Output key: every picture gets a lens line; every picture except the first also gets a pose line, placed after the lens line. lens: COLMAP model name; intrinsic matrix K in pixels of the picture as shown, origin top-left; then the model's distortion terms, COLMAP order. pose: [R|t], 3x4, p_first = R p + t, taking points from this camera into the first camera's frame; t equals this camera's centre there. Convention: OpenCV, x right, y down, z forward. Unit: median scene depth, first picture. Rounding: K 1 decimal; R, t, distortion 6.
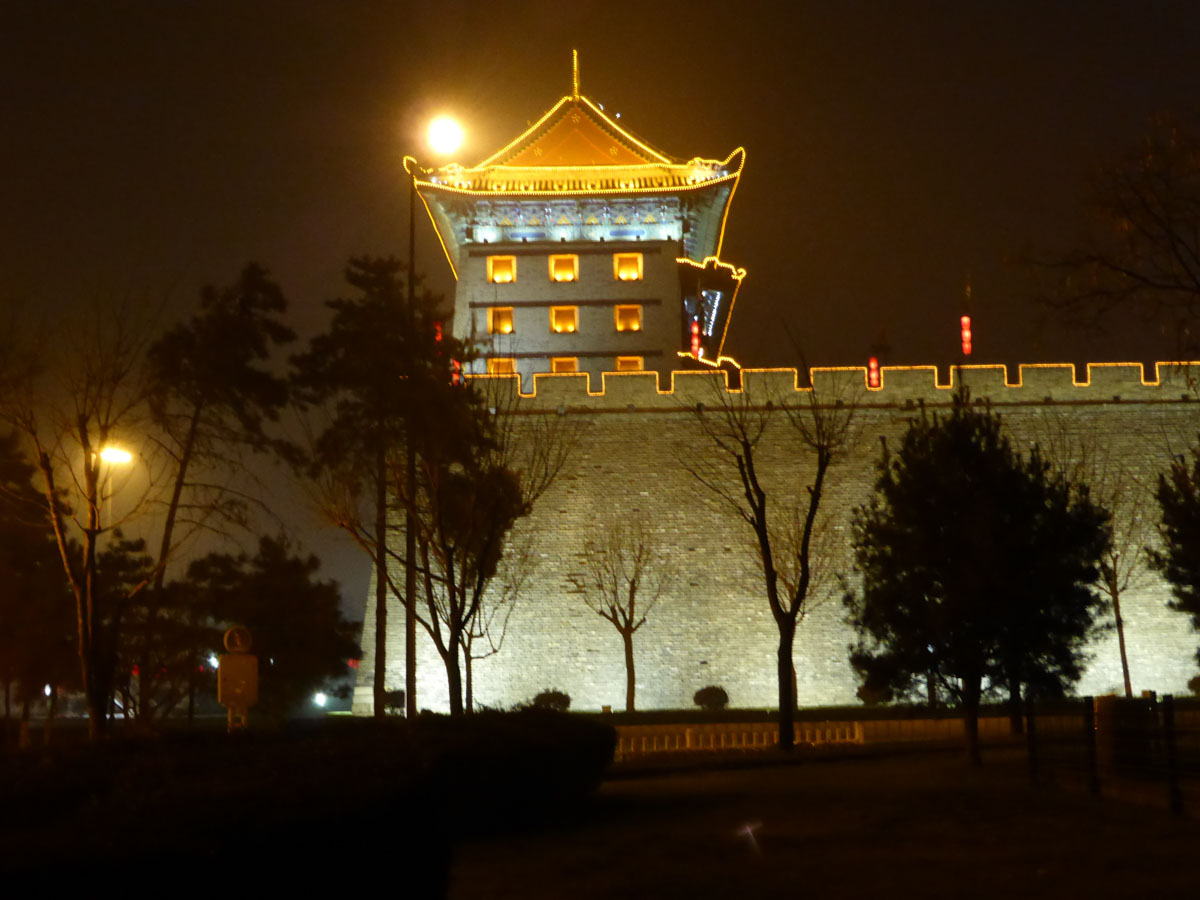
lens RADIAL K [[1793.4, 0, 600.0], [0, 1793.4, 450.0], [0, 0, 1]] dist [-0.051223, -0.134345]
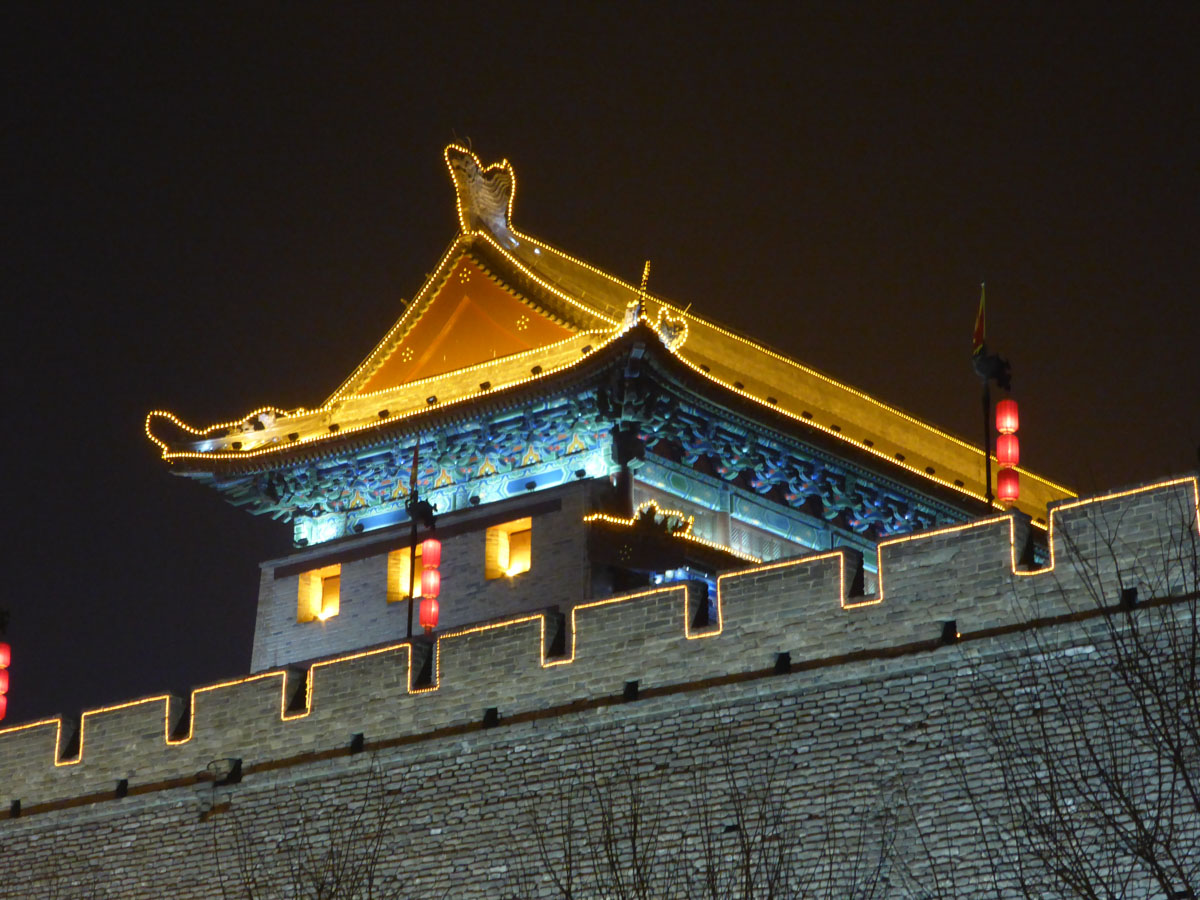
lens RADIAL K [[2910.3, 0, 600.0], [0, 2910.3, 450.0], [0, 0, 1]] dist [0.520994, -7.172451]
pose [[0.777671, -0.178760, -0.602722, 0.513894], [0.060141, 0.975479, -0.211717, 0.039794], [0.625789, 0.128398, 0.769352, 0.406659]]
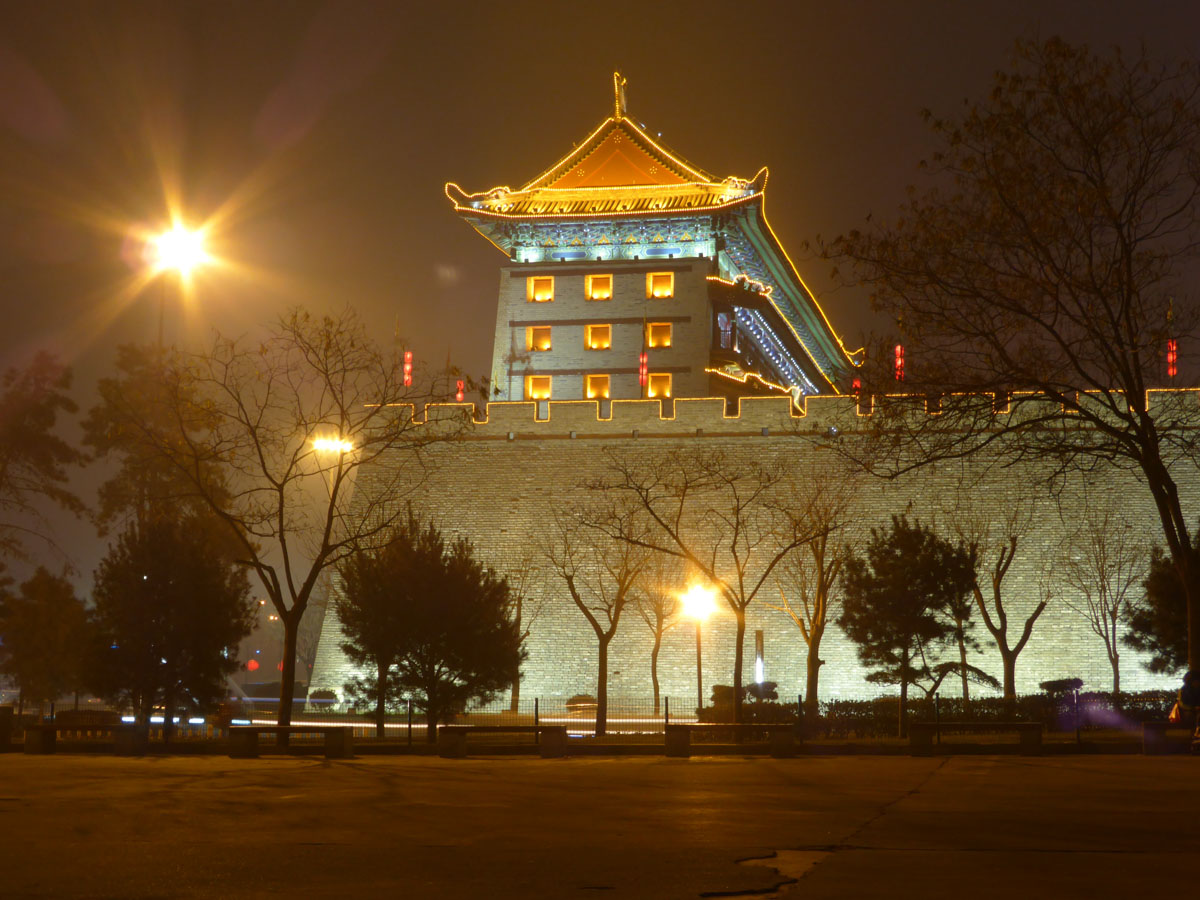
lens RADIAL K [[2033.5, 0, 600.0], [0, 2033.5, 450.0], [0, 0, 1]] dist [-0.014076, -0.121769]
pose [[0.978605, 0.004171, -0.205707, 0.222205], [-0.000913, 0.999873, 0.015926, -0.026161], [0.205747, -0.015397, 0.978484, -0.149264]]
